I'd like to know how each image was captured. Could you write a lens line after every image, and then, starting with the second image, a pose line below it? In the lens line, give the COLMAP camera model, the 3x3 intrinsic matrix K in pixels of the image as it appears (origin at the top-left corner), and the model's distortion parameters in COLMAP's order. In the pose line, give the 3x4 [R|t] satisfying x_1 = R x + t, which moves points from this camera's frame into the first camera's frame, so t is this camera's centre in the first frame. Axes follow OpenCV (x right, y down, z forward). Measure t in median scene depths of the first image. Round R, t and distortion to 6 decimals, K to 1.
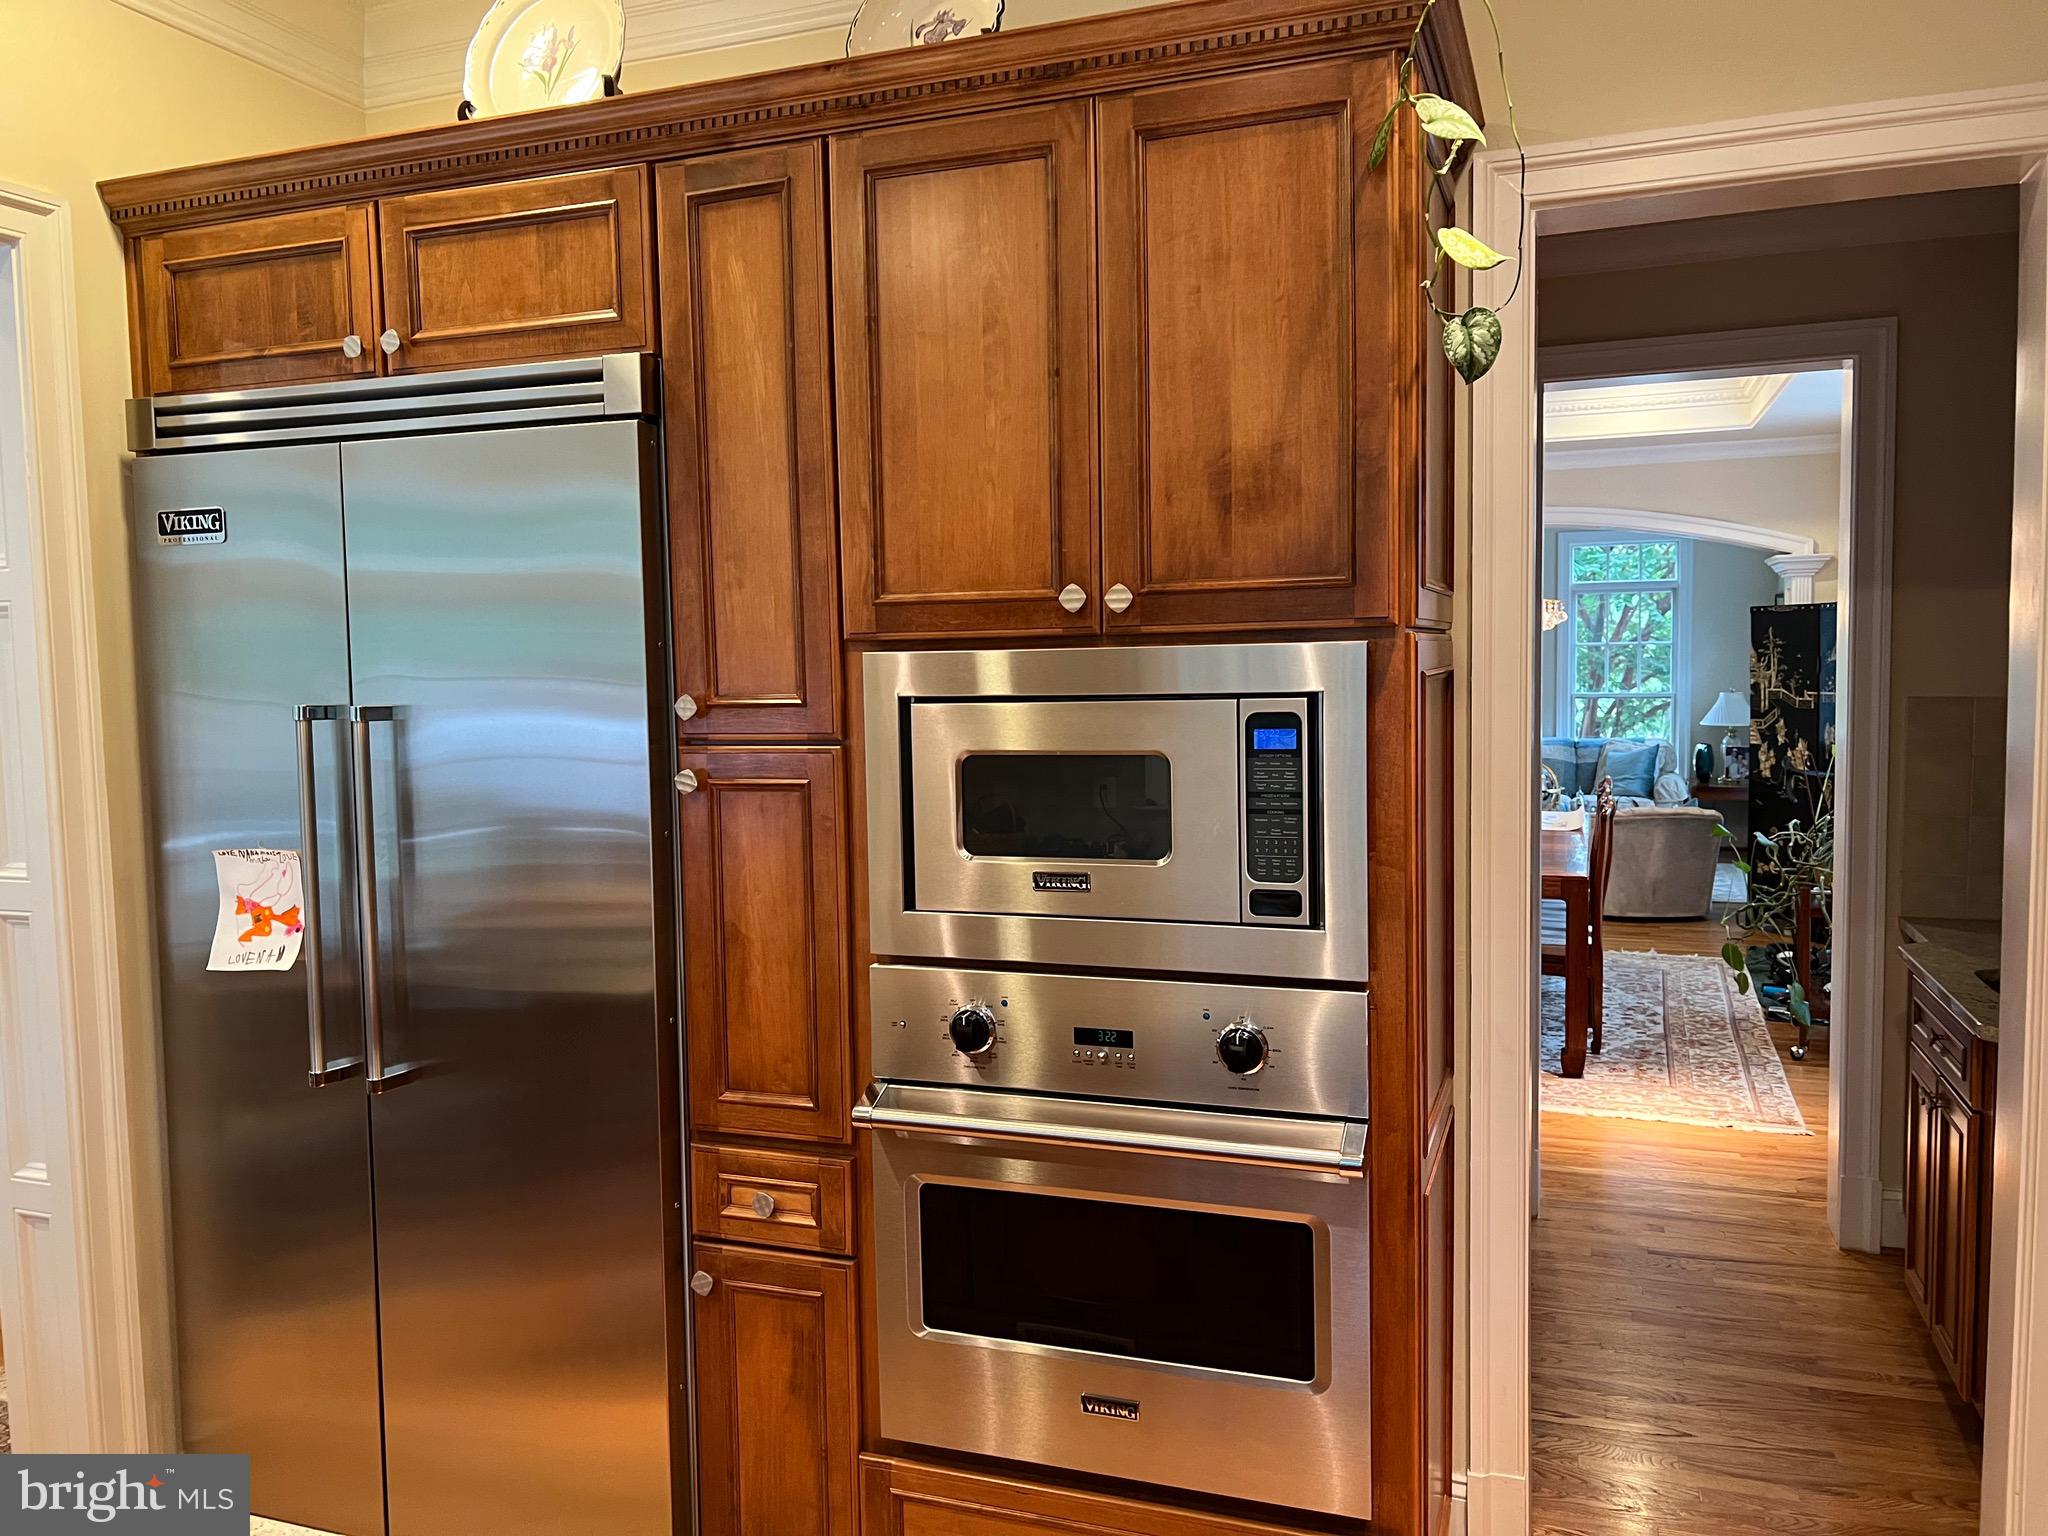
lens RADIAL K [[1550.7, 0, 1040.7], [0, 1550.7, 782.8], [0, 0, 1]] dist [0.035660, -0.041383]
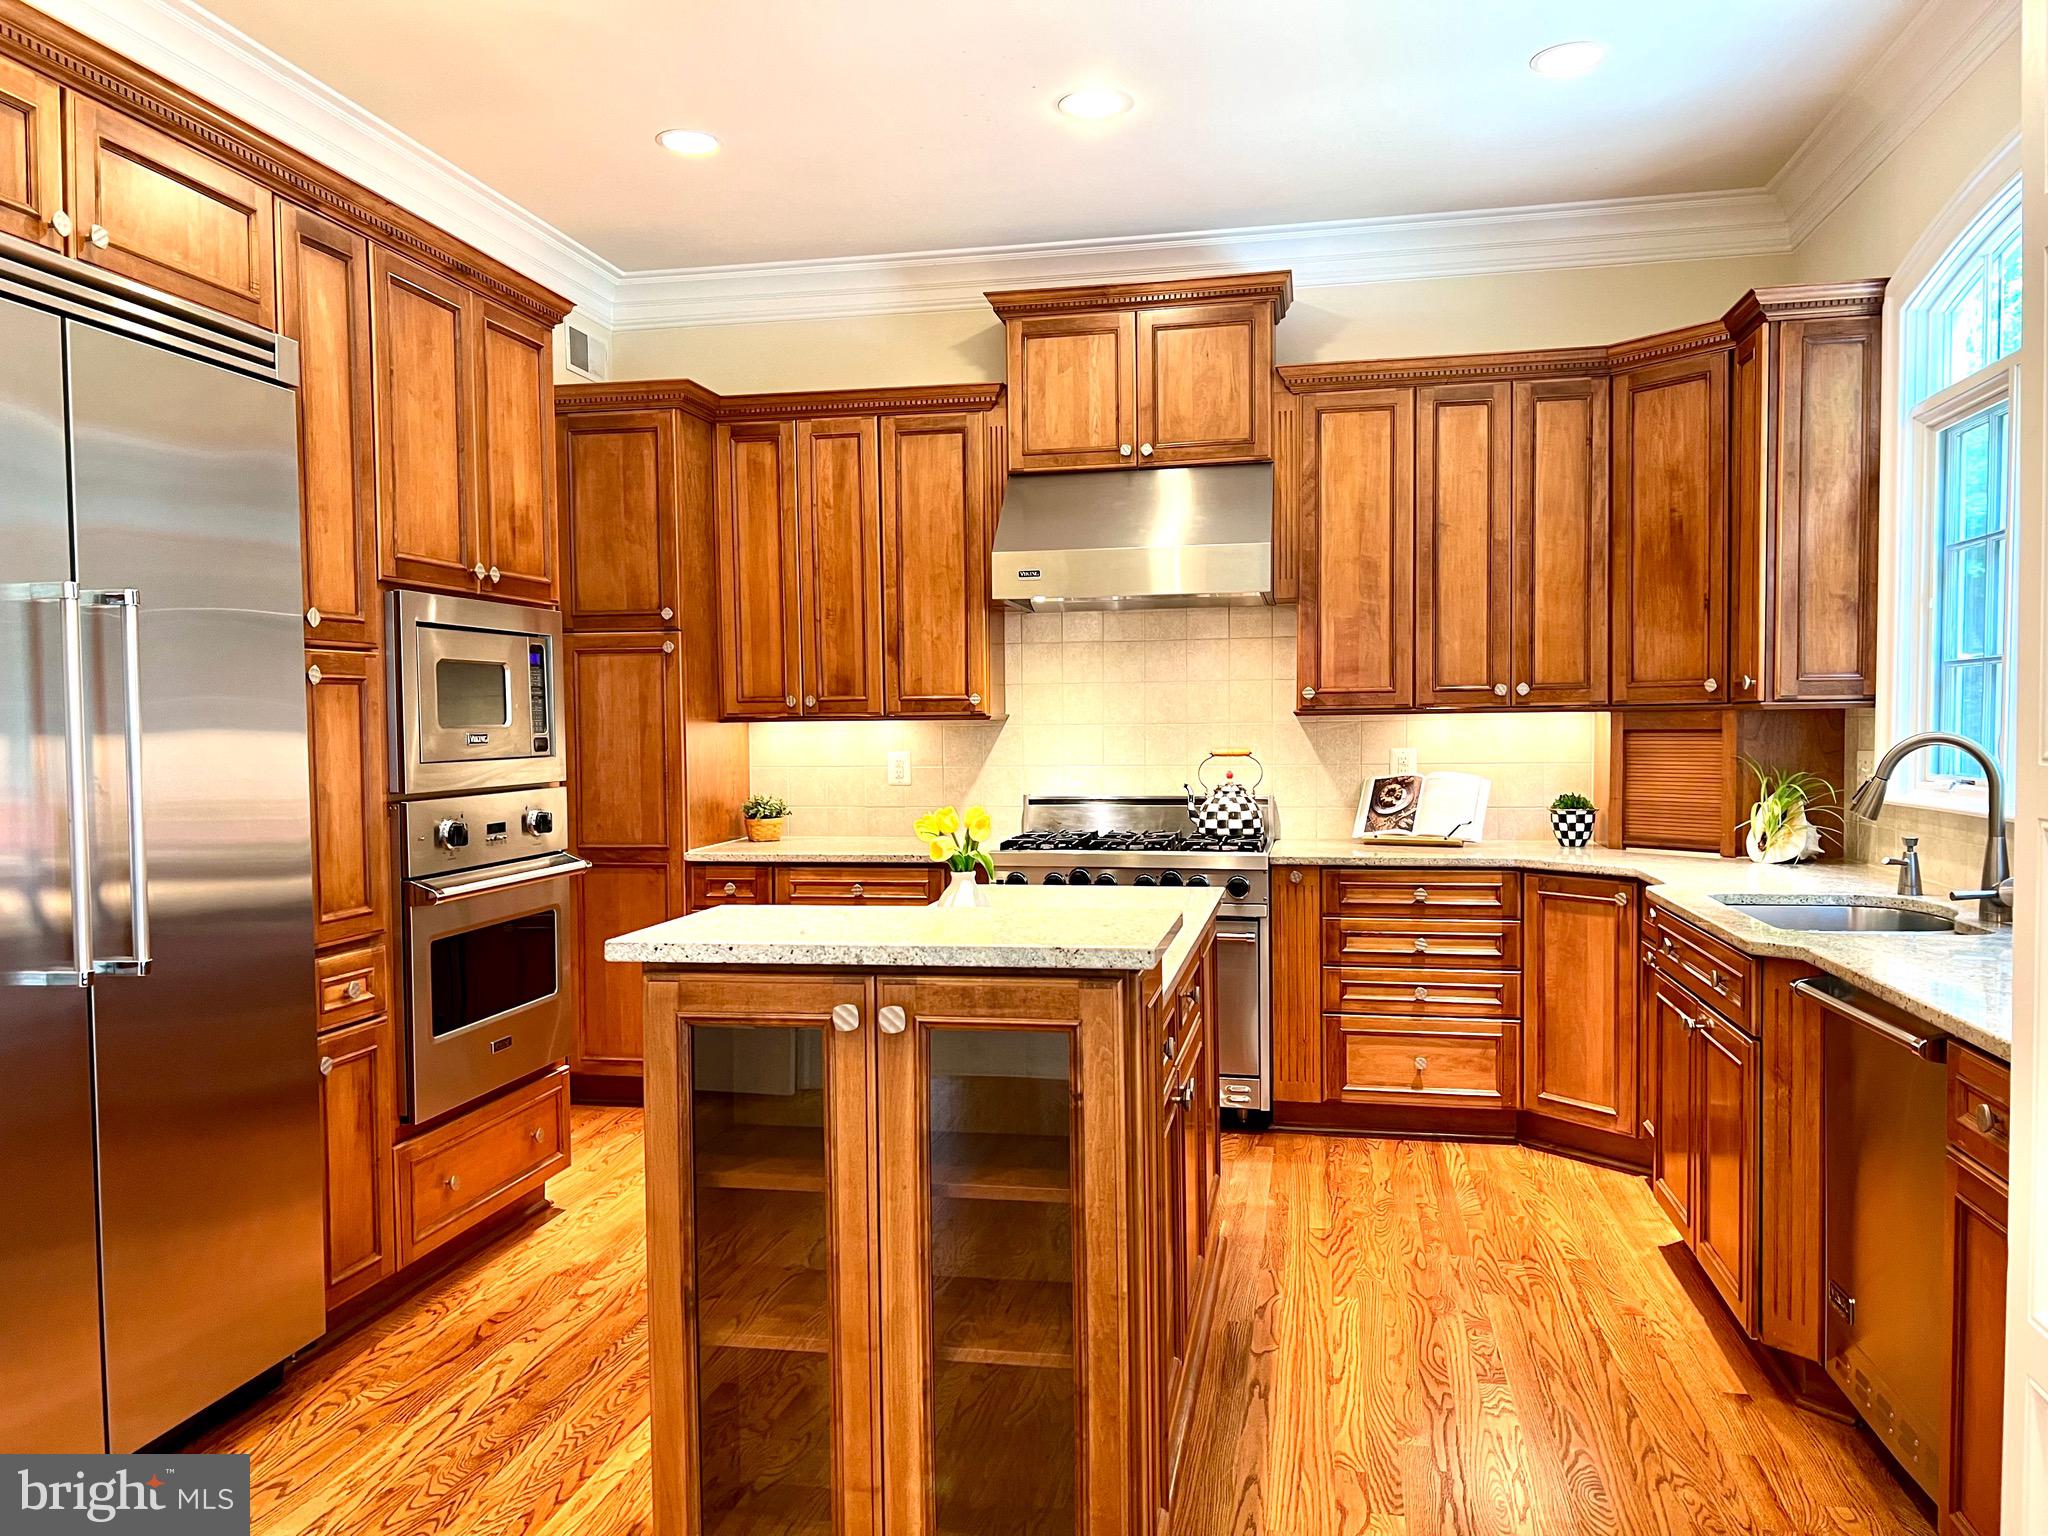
lens RADIAL K [[1550.7, 0, 1040.7], [0, 1550.7, 782.8], [0, 0, 1]] dist [0.035660, -0.041383]
pose [[-0.166977, -0.022863, 0.985696, -1.737444], [0.083595, 0.995803, 0.037258, 0.098141], [-0.982411, 0.088621, -0.164364, 0.670724]]
